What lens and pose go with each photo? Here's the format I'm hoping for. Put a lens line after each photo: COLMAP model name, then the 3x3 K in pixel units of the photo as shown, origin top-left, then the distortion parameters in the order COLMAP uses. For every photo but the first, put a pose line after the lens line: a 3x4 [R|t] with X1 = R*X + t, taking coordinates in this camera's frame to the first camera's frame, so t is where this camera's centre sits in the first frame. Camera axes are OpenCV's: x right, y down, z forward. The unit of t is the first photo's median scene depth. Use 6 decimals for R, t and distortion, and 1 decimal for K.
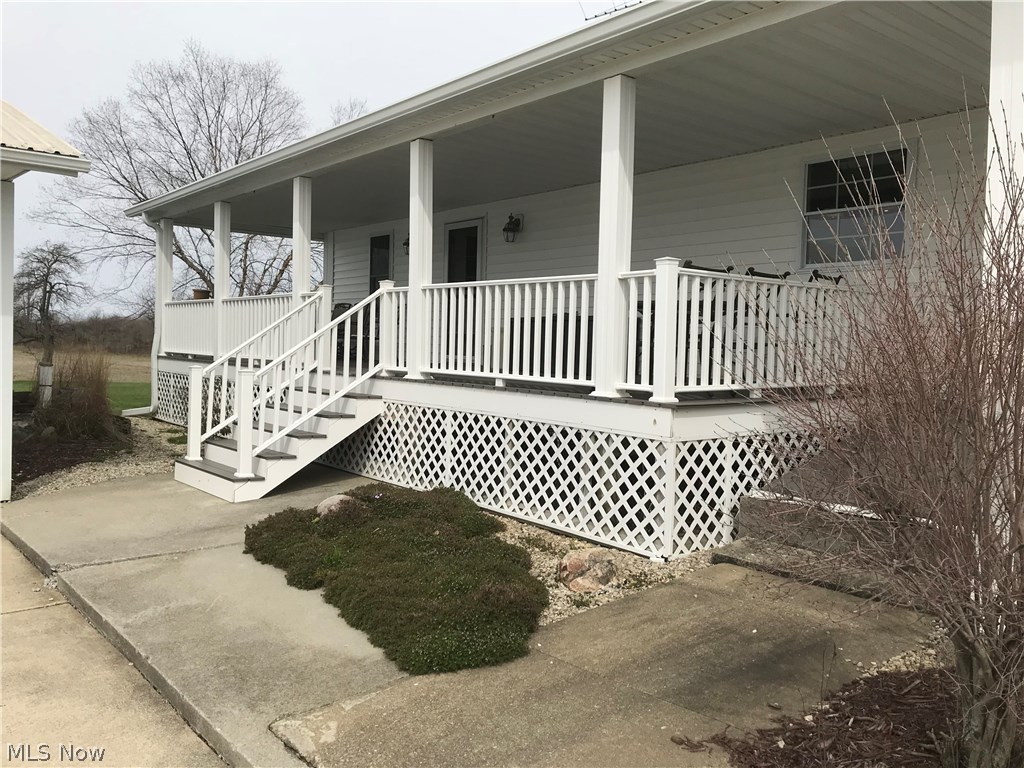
lens RADIAL K [[841.1, 0, 506.2], [0, 841.1, 384.6], [0, 0, 1]] dist [0.077939, -0.171466]
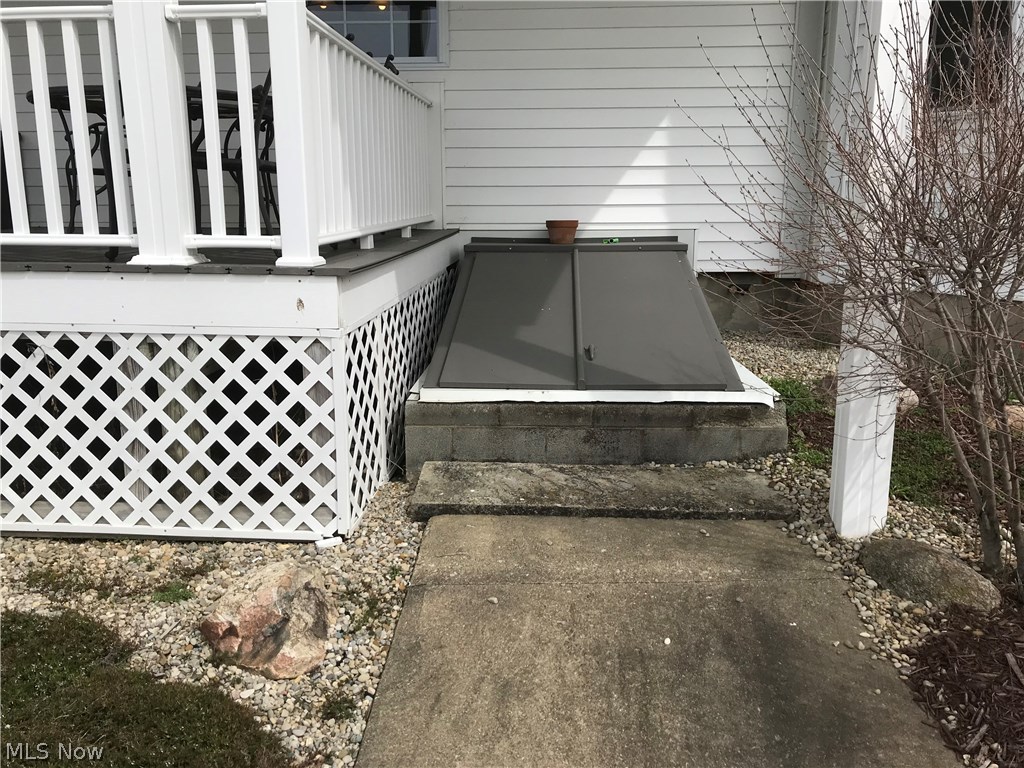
lens RADIAL K [[841.1, 0, 506.2], [0, 841.1, 384.6], [0, 0, 1]] dist [0.077939, -0.171466]
pose [[0.676059, -0.186275, 0.712913, -0.124211], [0.055941, 0.977701, 0.202412, -0.007038], [-0.734721, -0.096961, 0.671405, 0.511822]]
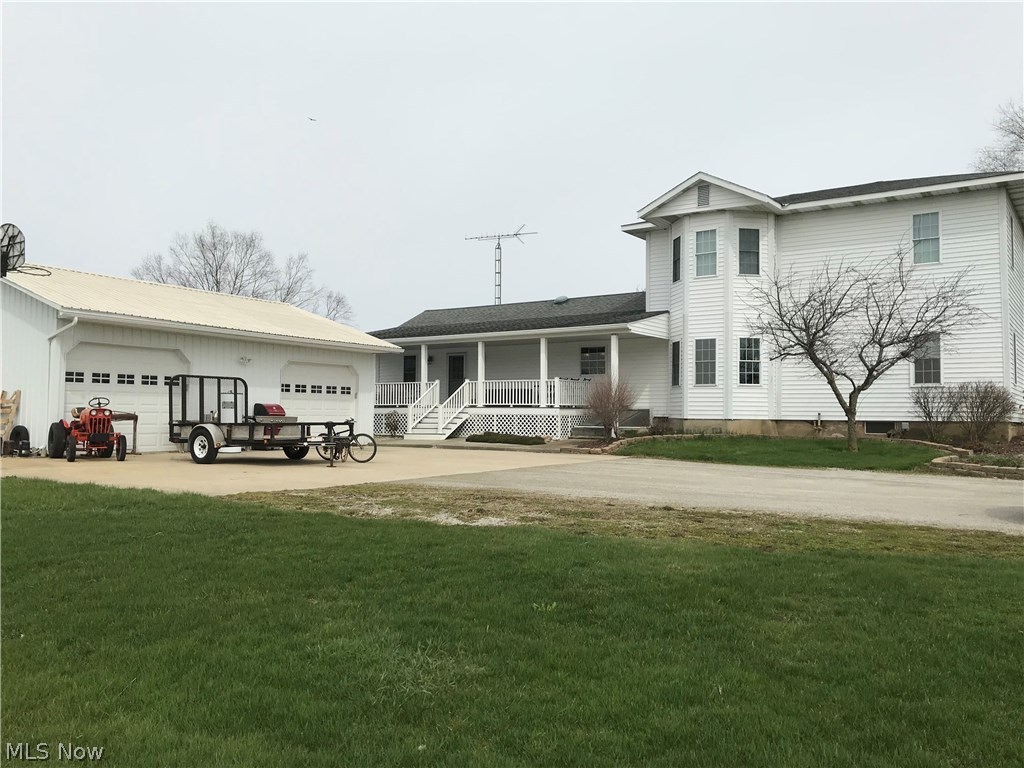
lens RADIAL K [[841.1, 0, 506.2], [0, 841.1, 384.6], [0, 0, 1]] dist [0.077939, -0.171466]
pose [[0.963512, -0.008176, 0.267540, -1.310528], [0.029627, 0.996649, -0.076240, 0.238396], [-0.266020, 0.081384, 0.960526, -3.370778]]
